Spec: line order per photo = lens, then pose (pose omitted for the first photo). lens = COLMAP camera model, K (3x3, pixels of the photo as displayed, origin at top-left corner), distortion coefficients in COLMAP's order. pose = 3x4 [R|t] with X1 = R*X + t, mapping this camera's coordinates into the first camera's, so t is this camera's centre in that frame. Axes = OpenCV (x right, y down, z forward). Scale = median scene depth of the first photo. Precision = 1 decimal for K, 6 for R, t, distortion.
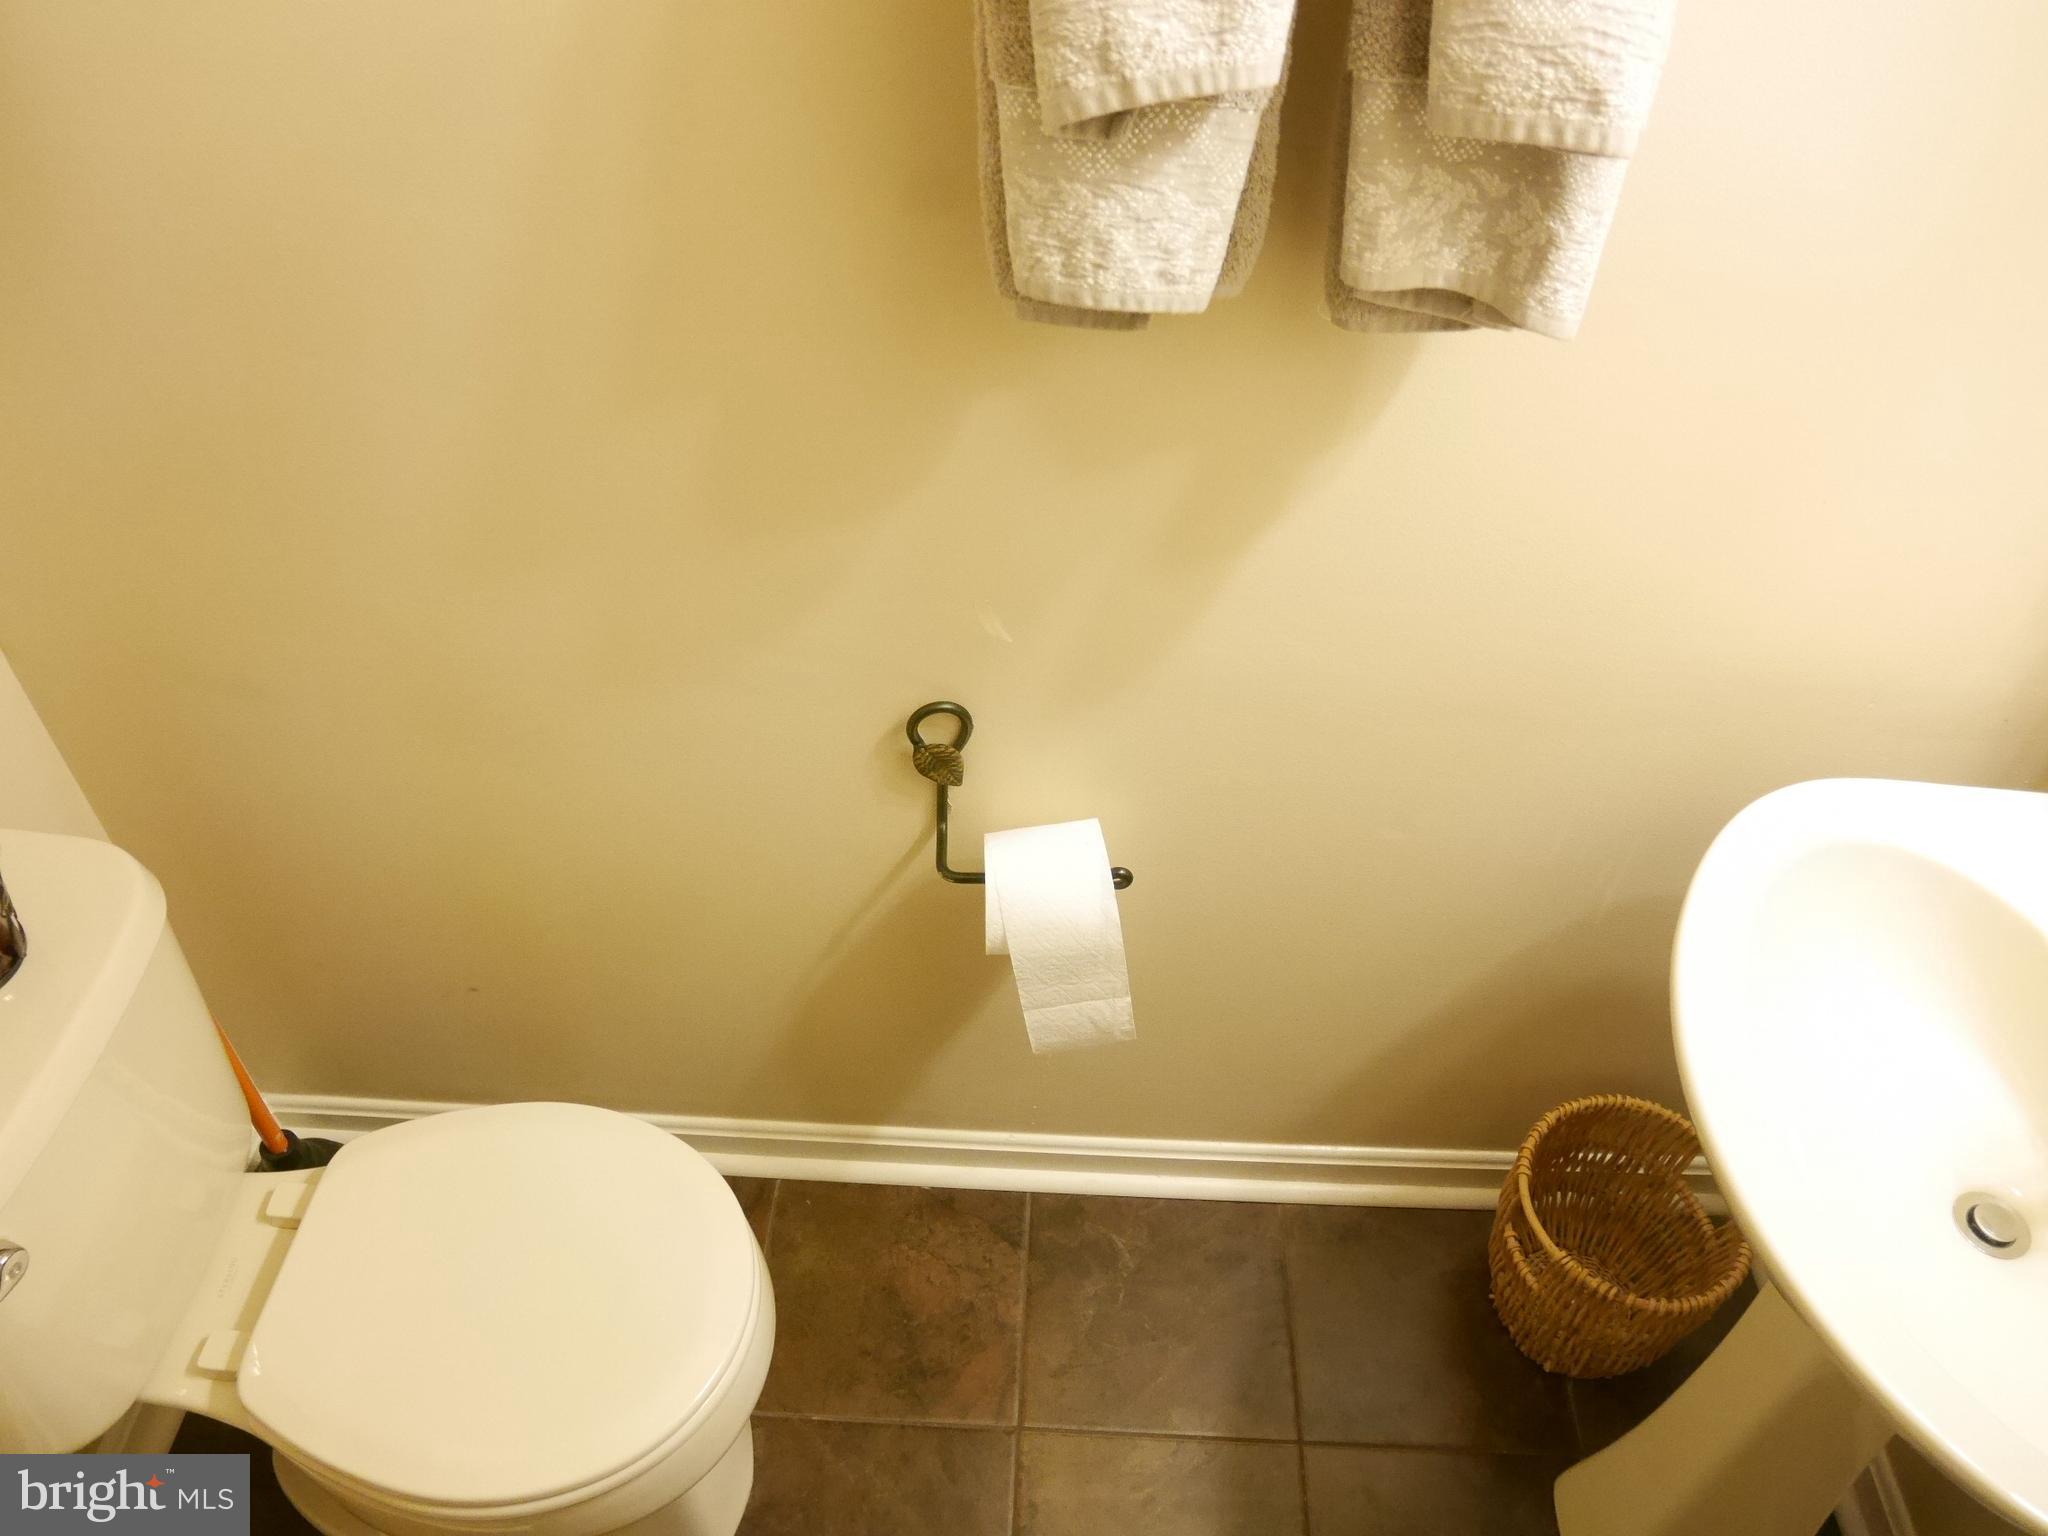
lens RADIAL K [[1459.7, 0, 1024.0], [0, 1459.7, 768.0], [0, 0, 1]] dist [-0.082594, 0.043921]
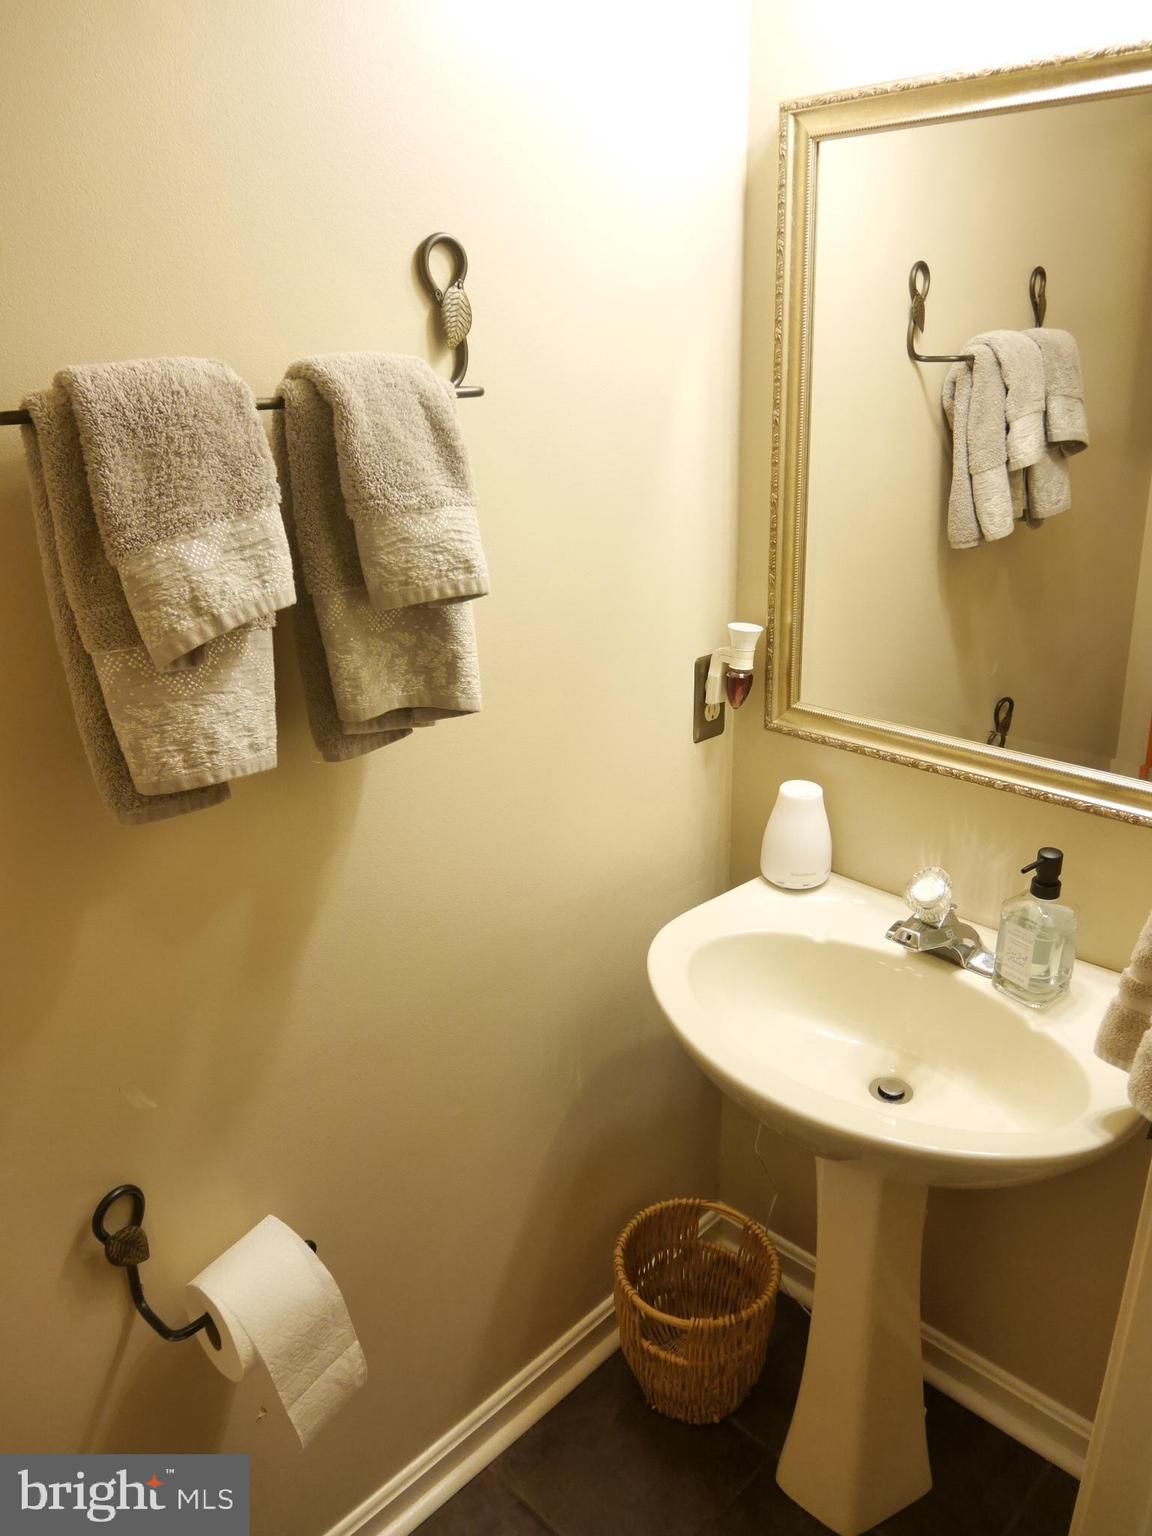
lens RADIAL K [[1094.8, 0, 584.0], [0, 1094.8, 760.6], [0, 0, 1]] dist [-0.082594, 0.043921]
pose [[0.671386, -0.288838, 0.682506, -0.426211], [0.536706, 0.824563, -0.179004, 0.036524], [-0.511066, 0.486485, 0.708621, 0.088309]]
